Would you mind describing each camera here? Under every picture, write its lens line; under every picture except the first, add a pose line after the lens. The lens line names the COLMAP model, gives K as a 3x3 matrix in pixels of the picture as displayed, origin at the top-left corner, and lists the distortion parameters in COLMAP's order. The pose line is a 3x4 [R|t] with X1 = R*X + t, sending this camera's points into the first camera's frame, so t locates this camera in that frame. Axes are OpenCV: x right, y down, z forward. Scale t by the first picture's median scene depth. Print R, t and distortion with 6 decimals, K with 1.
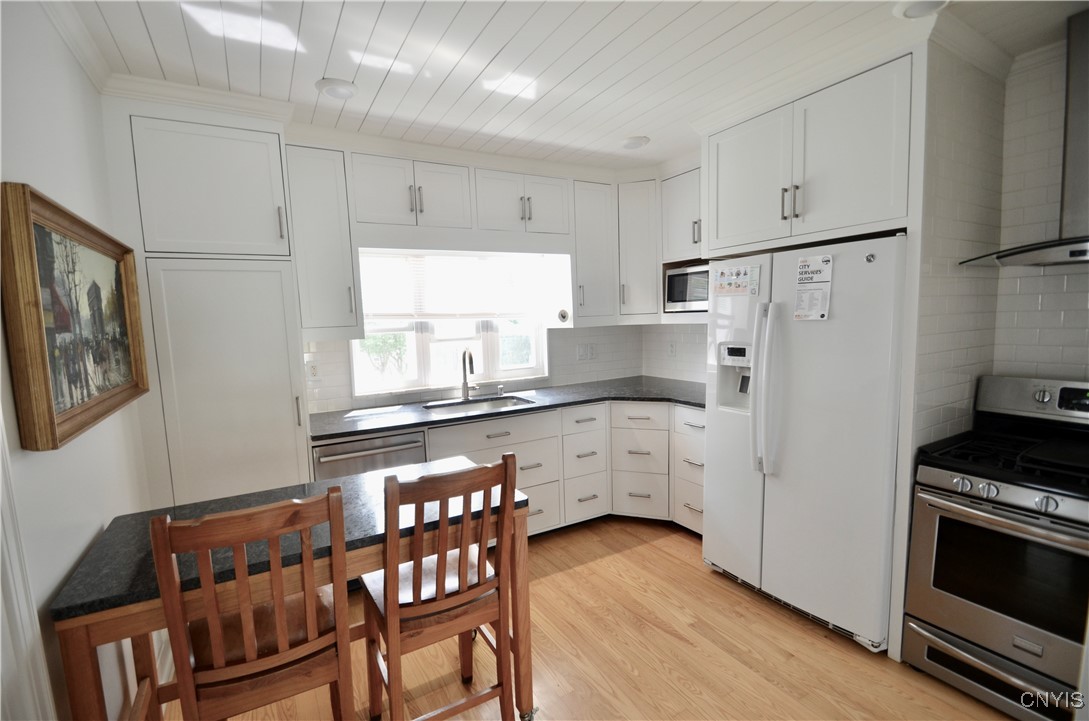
lens RADIAL K [[478.2, 0, 528.3], [0, 478.2, 370.6], [0, 0, 1]] dist [0.015528, -0.016261]
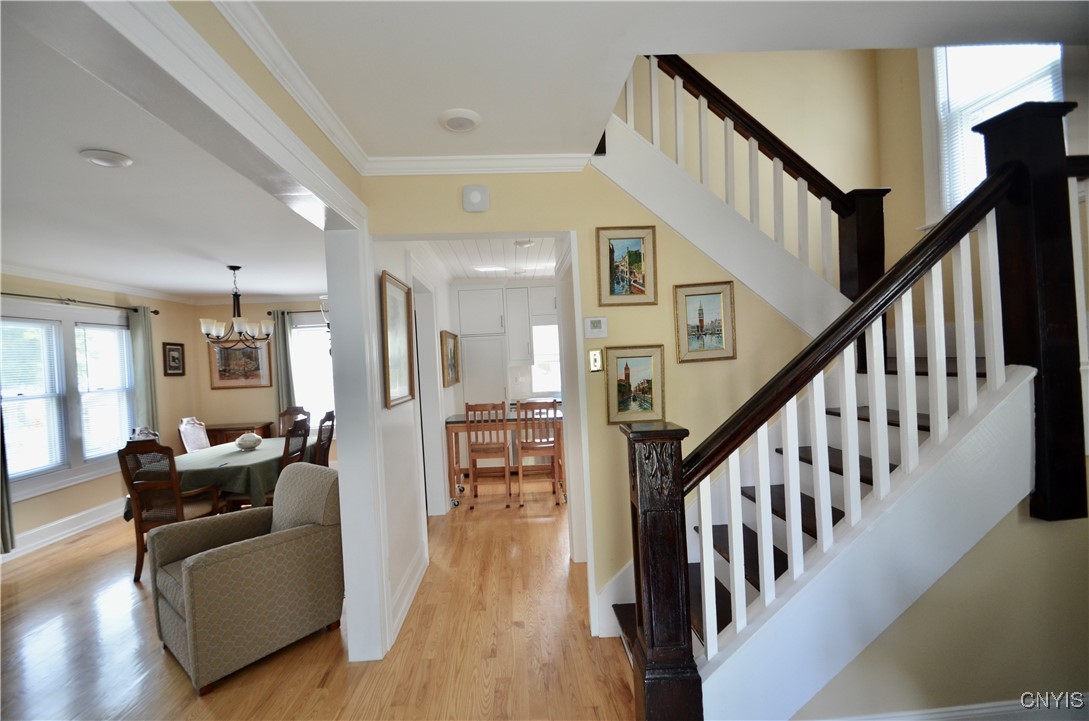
lens RADIAL K [[478.2, 0, 528.3], [0, 478.2, 370.6], [0, 0, 1]] dist [0.015528, -0.016261]
pose [[0.883139, 0.003648, -0.469097, 0.600293], [-0.034062, 0.997829, -0.056365, 0.076209], [0.467873, 0.065757, 0.881346, -0.875174]]
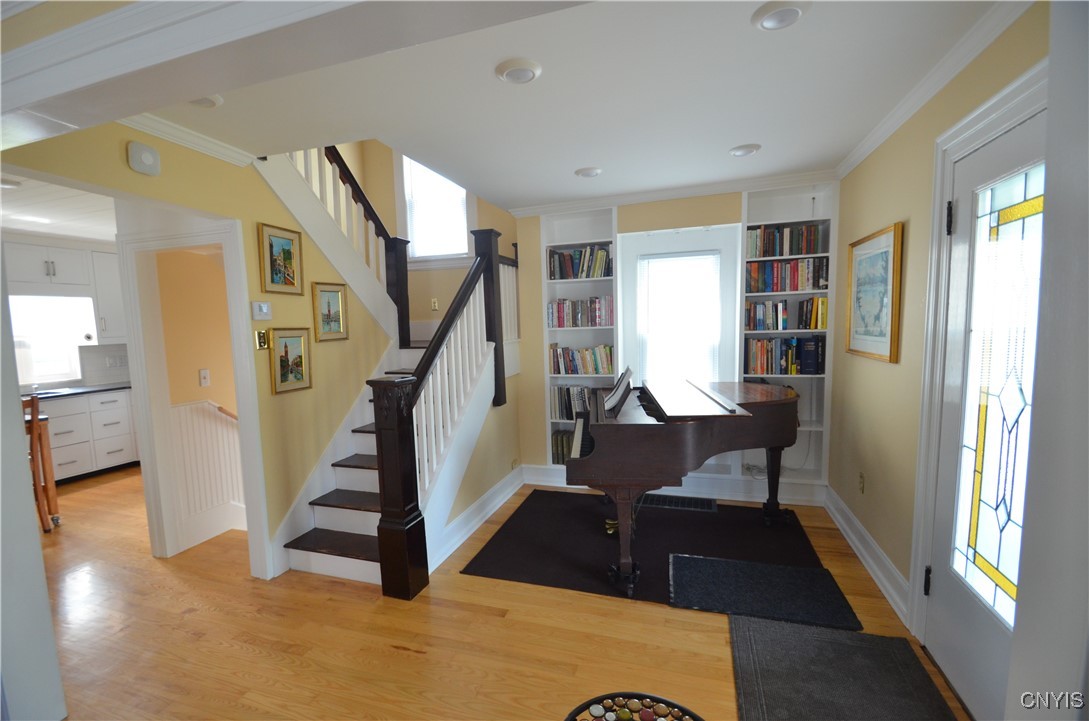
lens RADIAL K [[478.2, 0, 528.3], [0, 478.2, 370.6], [0, 0, 1]] dist [0.015528, -0.016261]
pose [[0.745149, -0.048296, 0.665147, 0.101747], [0.072327, 0.997344, -0.008610, 0.112979], [-0.662965, 0.054524, 0.746662, -1.128232]]
